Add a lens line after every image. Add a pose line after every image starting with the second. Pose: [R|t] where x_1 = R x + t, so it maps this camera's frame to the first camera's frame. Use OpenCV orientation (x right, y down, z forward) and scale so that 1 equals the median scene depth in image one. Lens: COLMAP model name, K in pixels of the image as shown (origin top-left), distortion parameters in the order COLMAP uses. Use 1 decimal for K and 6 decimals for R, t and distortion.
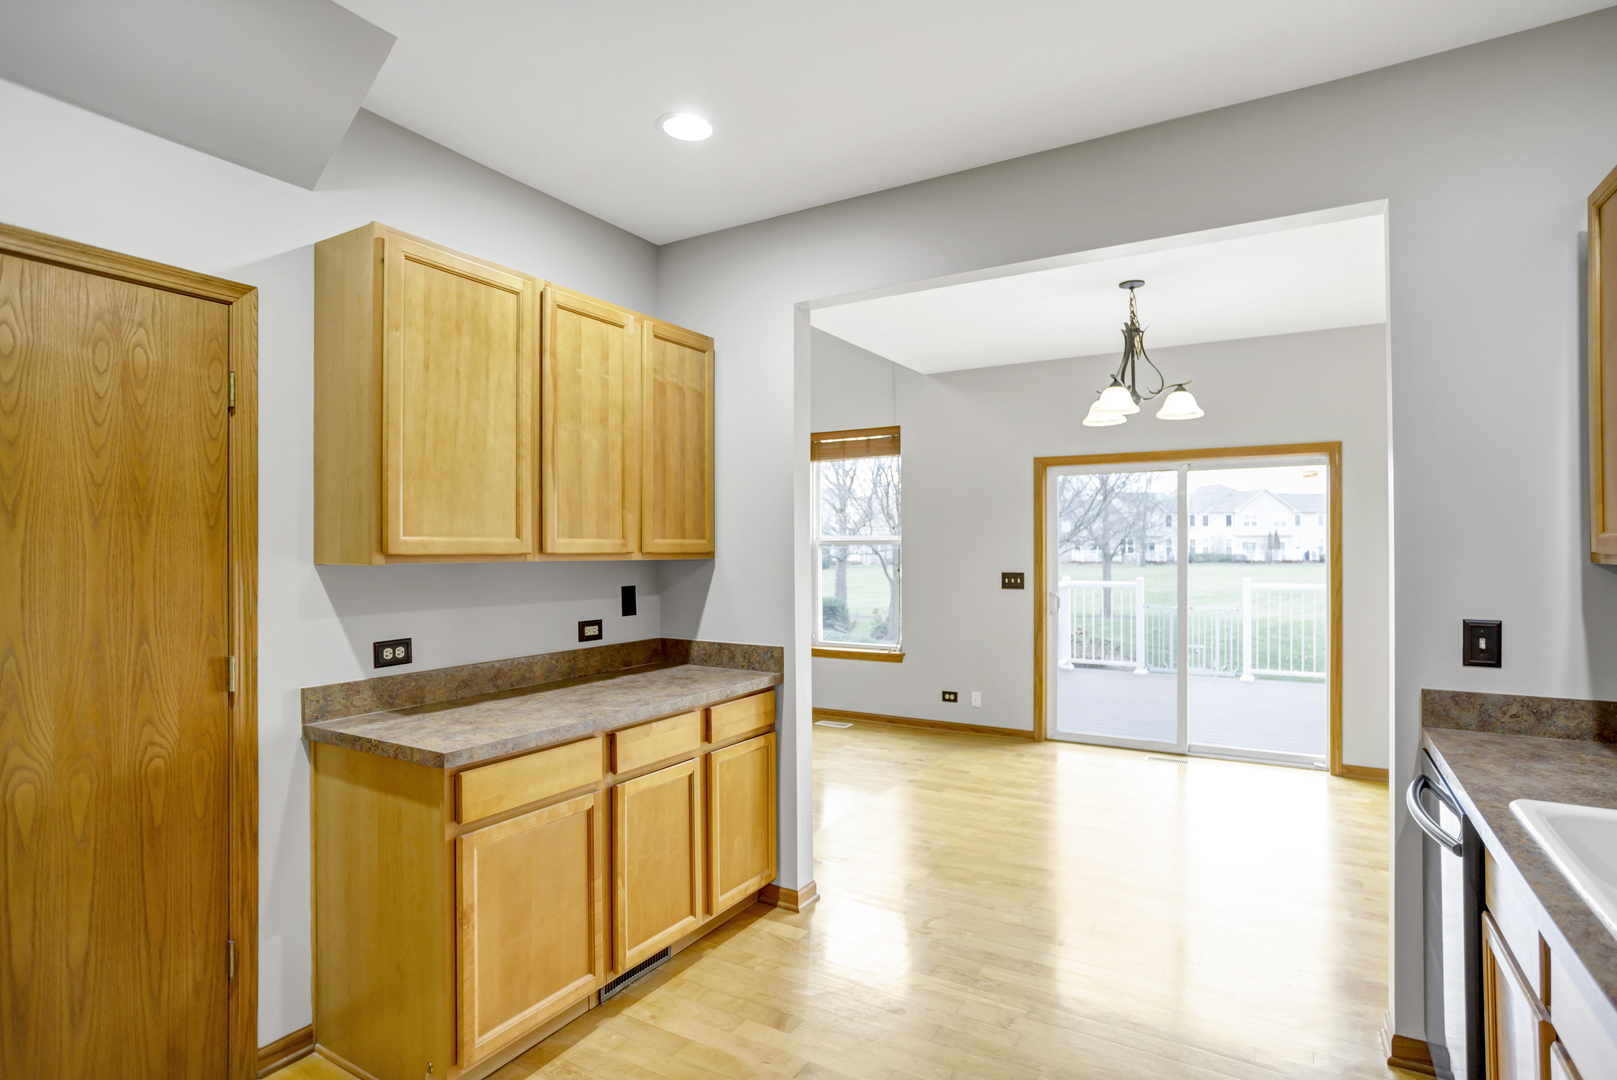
lens RADIAL K [[806.8, 0, 834.9], [0, 806.8, 540.0], [0, 0, 1]] dist [-0.061691, 0.039373]
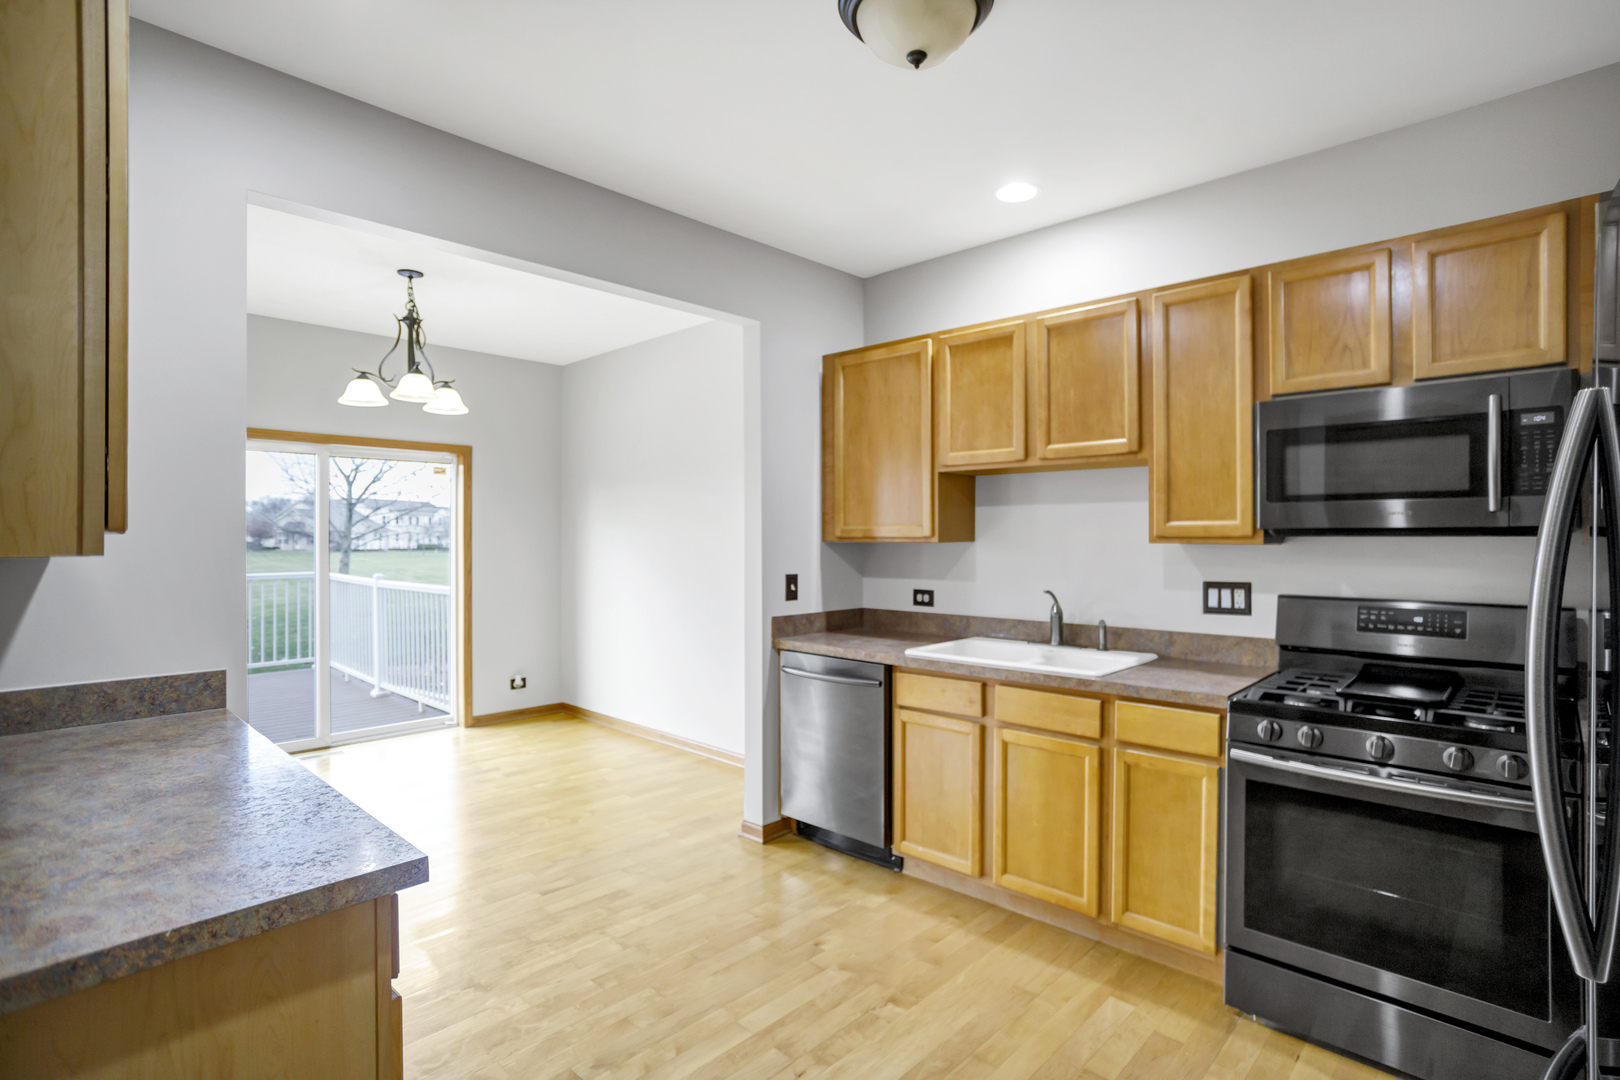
lens RADIAL K [[796.5, 0, 813.8], [0, 796.5, 533.4], [0, 0, 1]] dist [-0.047037, 0.000293]
pose [[0.231389, 0.006789, 0.972838, -0.601746], [-0.010510, 0.999935, -0.004478, 0.010229], [-0.972804, -0.009188, 0.231446, 0.340444]]
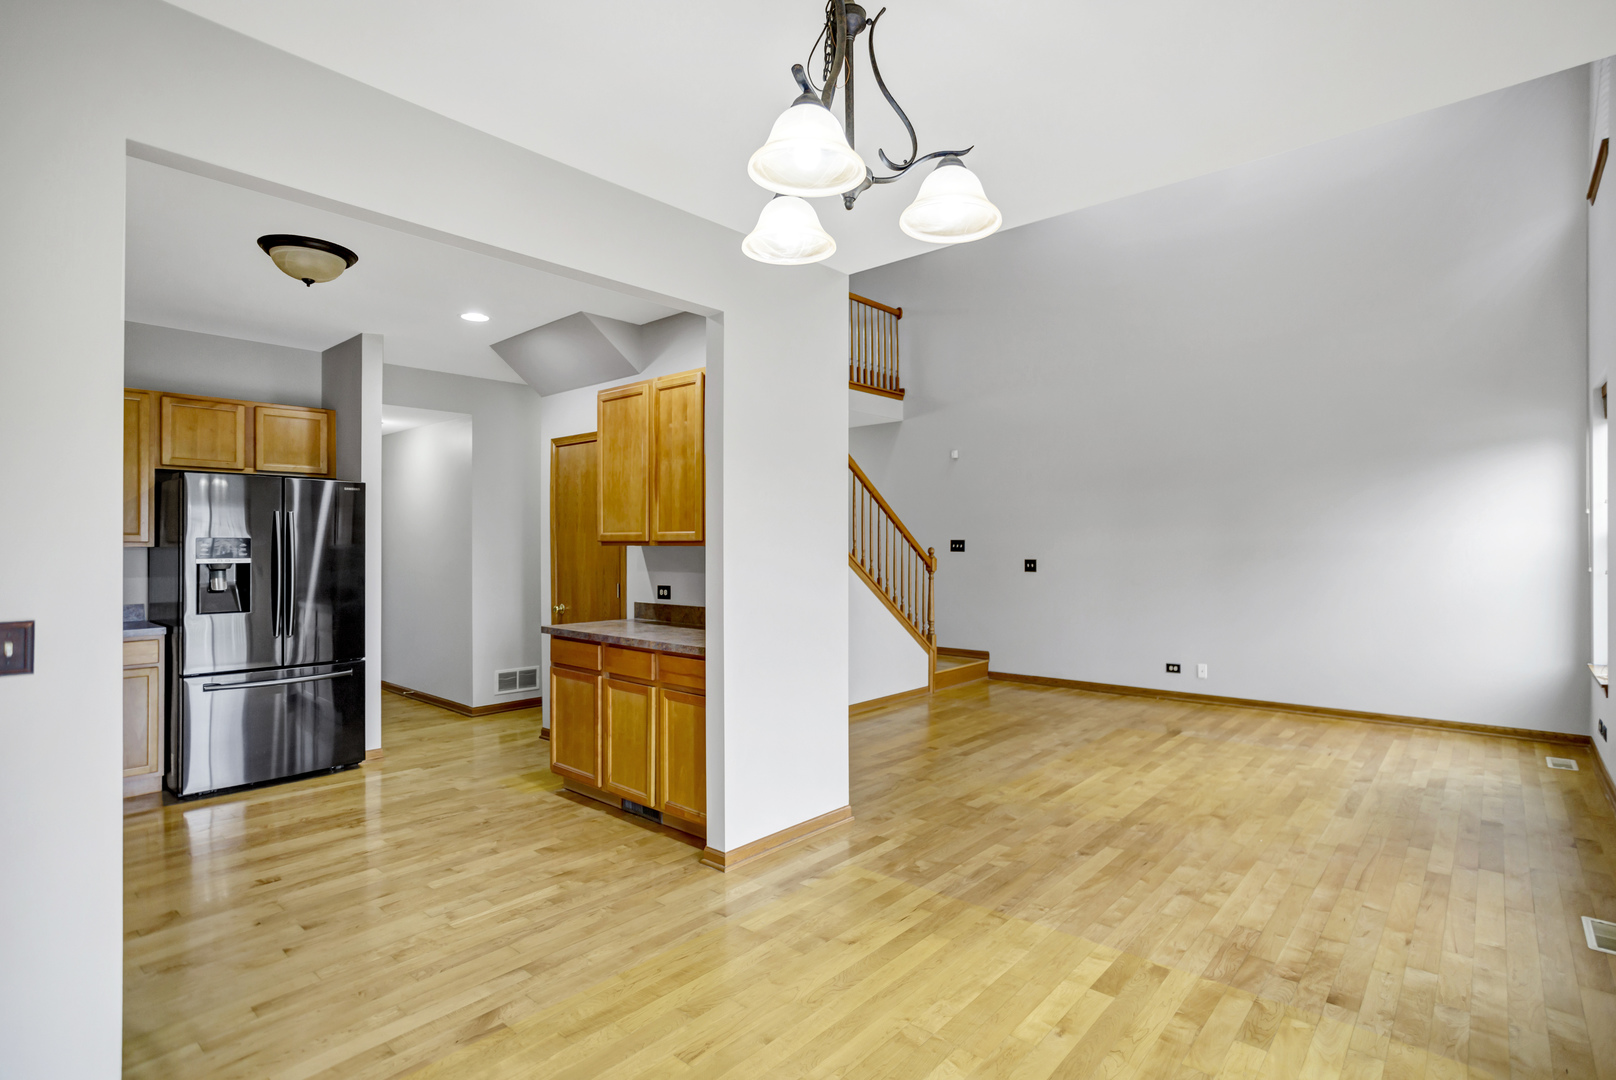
lens RADIAL K [[802.2, 0, 861.9], [0, 802.2, 538.8], [0, 0, 1]] dist [-0.056813, 0.040119]
pose [[-0.142779, -0.000997, -0.989754, 0.982013], [0.013897, 0.999899, -0.003012, 0.018711], [0.989657, -0.014184, -0.142751, 1.327338]]
